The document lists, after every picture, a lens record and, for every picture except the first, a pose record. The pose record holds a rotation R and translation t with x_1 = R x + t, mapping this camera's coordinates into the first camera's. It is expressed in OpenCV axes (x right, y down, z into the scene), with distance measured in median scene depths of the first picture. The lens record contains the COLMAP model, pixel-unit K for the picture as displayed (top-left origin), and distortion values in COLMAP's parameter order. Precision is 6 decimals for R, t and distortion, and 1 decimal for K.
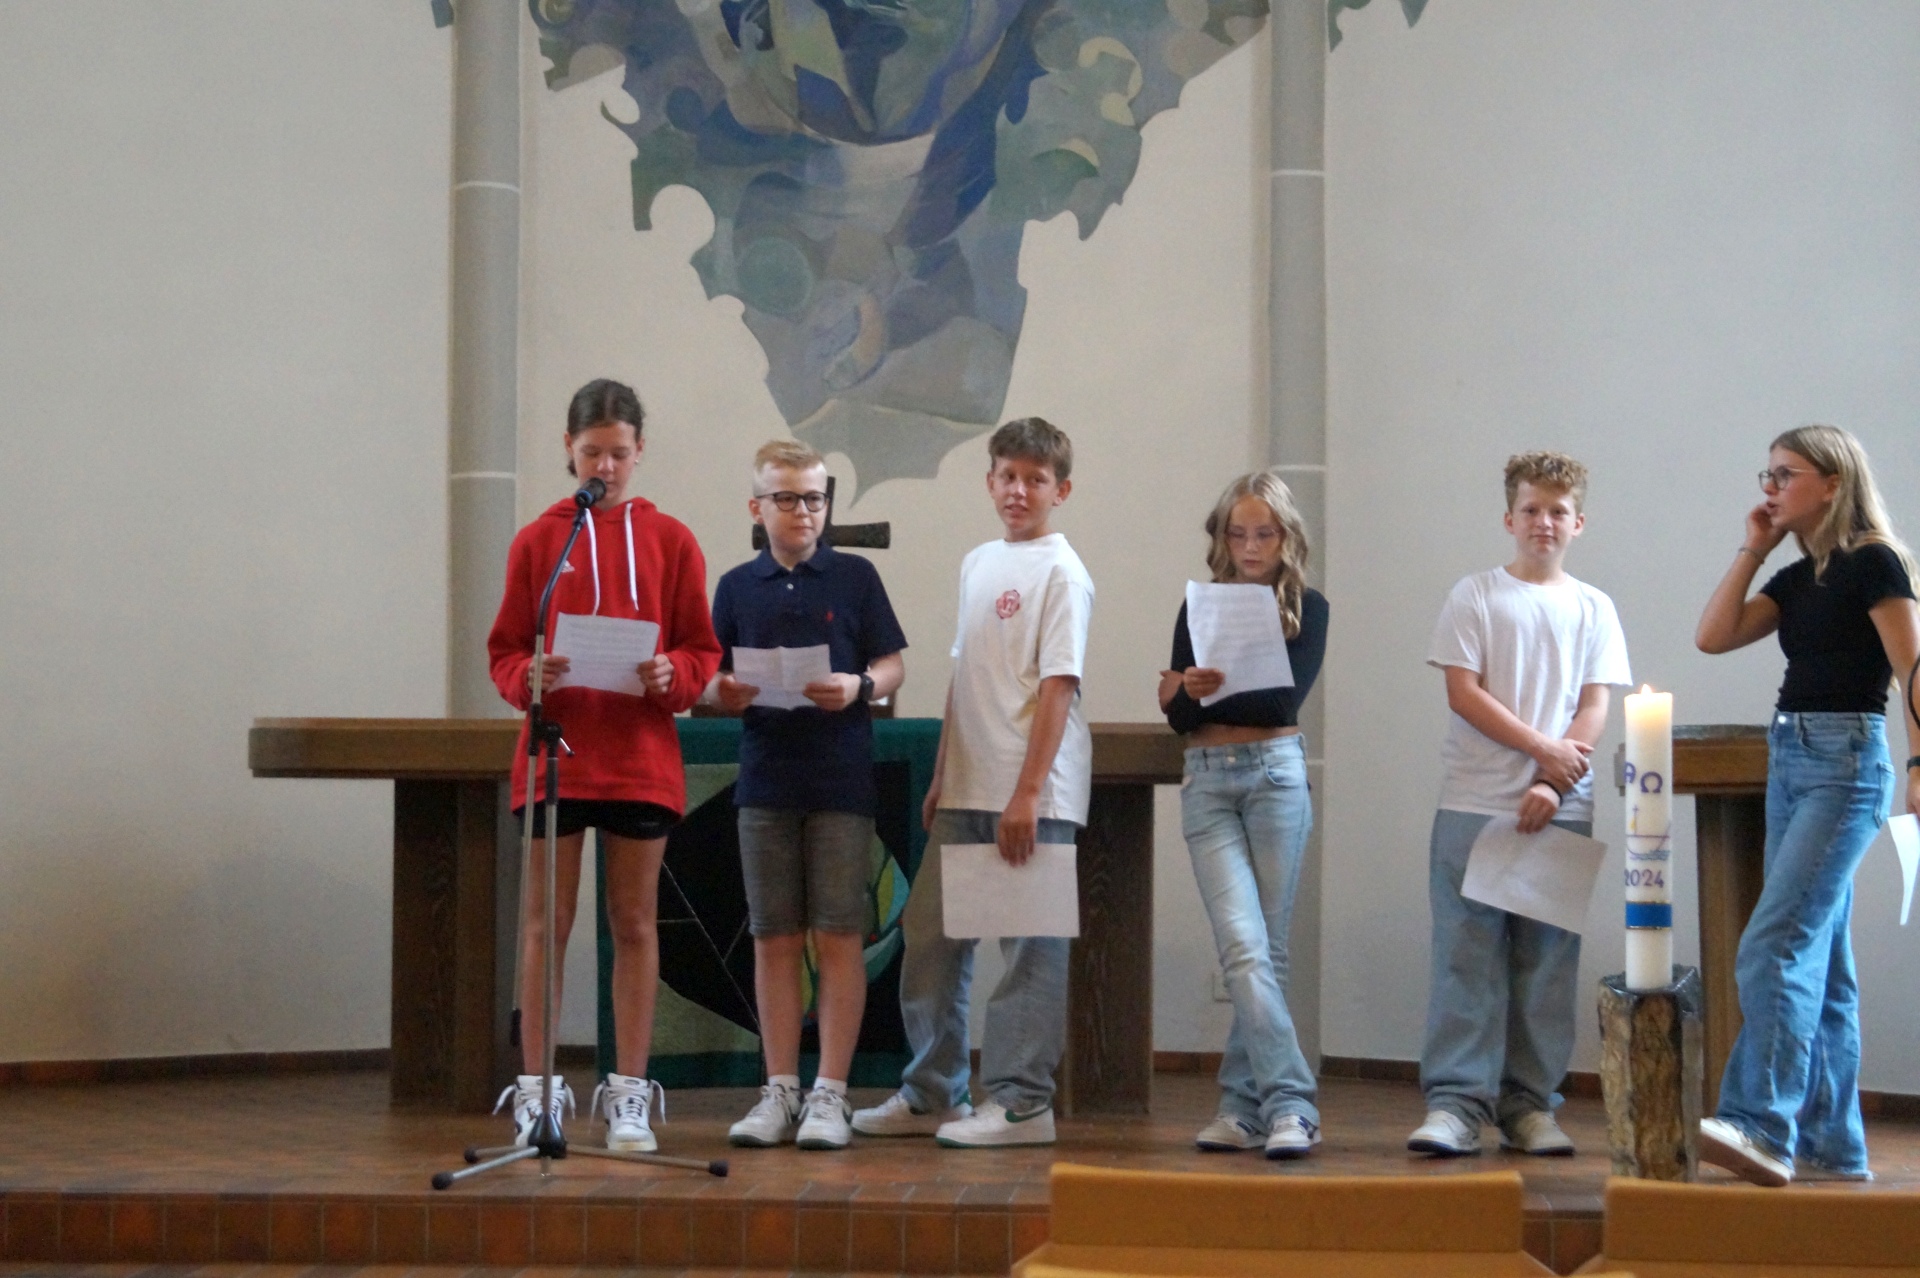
lens RADIAL K [[4350.6, 0, 964.4], [0, 4350.6, 653.4], [0, 0, 1]] dist [0.249900, 0.000000]
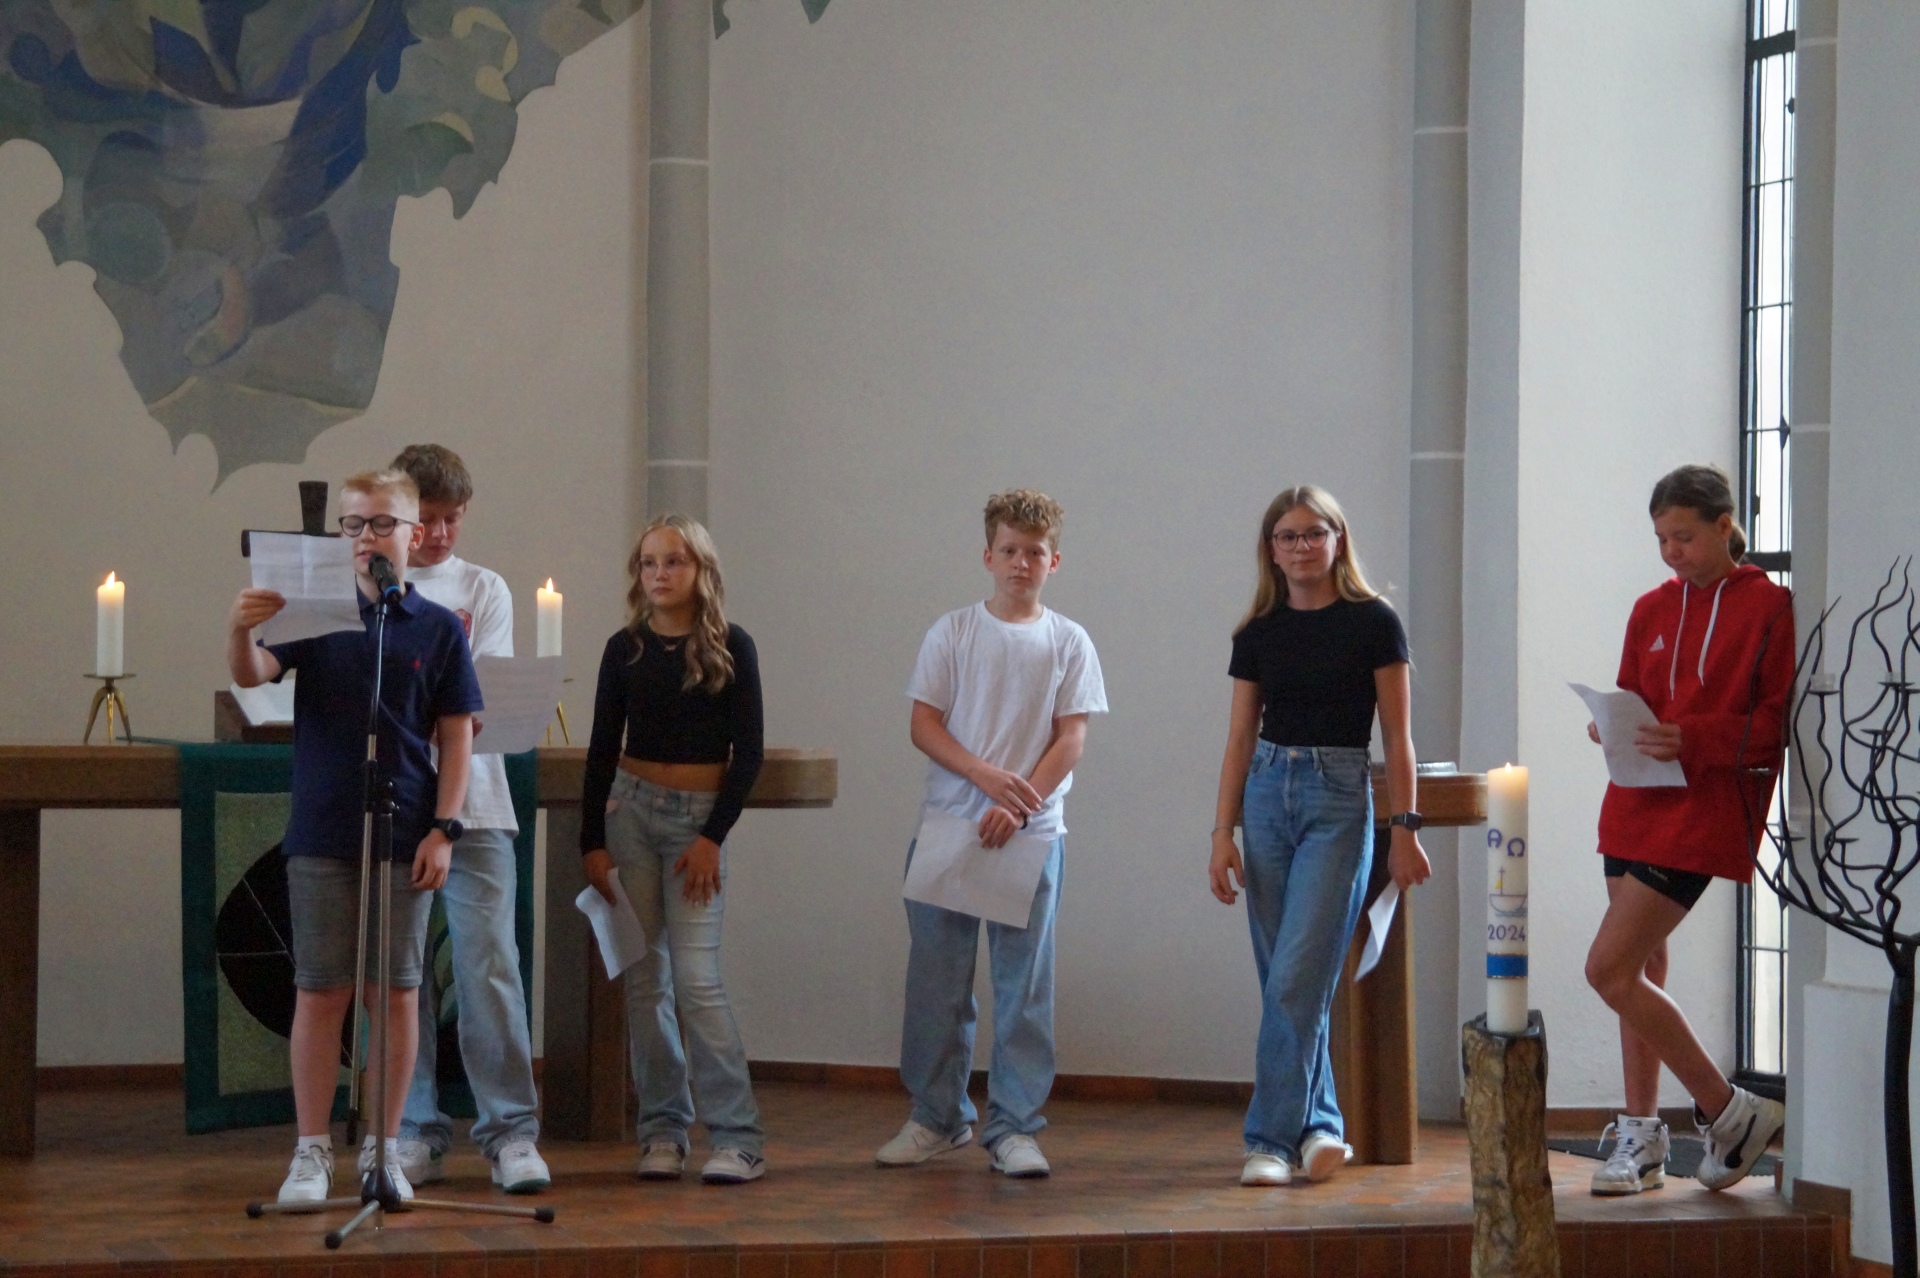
lens RADIAL K [[5405.2, 0, 920.5], [0, 5405.2, 617.4], [0, 0, 1]] dist [0.416571, 0.000000]
pose [[0.931987, 0.007003, 0.362424, -0.310195], [-0.017549, 0.999513, 0.025815, -0.039731], [-0.362066, -0.030419, 0.931656, -0.153063]]
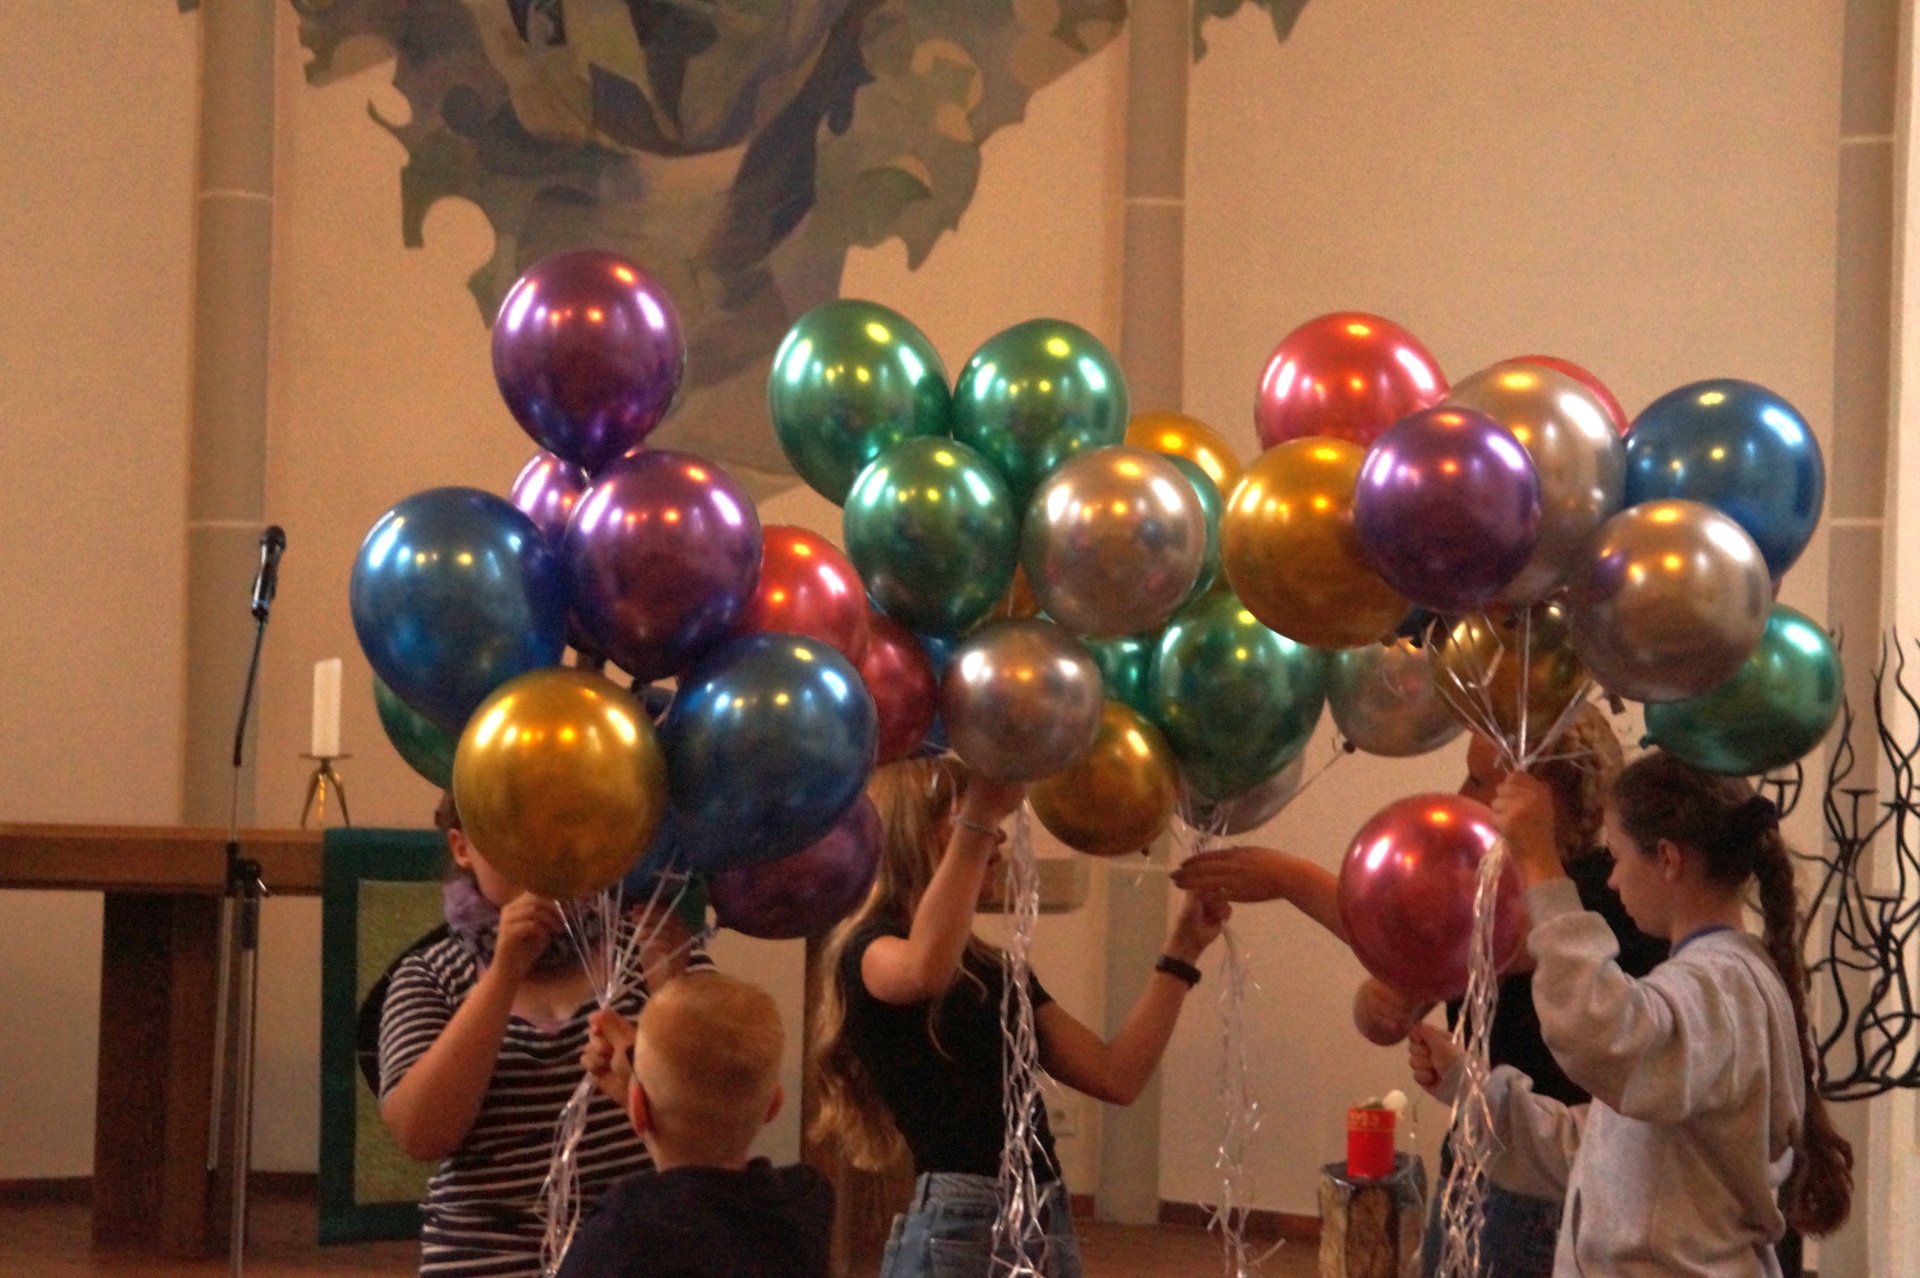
lens RADIAL K [[5845.6, 0, 952.6], [0, 5845.6, 646.8], [0, 0, 1]] dist [0.384641, 0.000000]
pose [[0.999796, 0.018791, -0.007393, 0.045388], [-0.018677, 0.999711, 0.015153, -0.036793], [0.007676, -0.015012, 0.999858, -0.183668]]
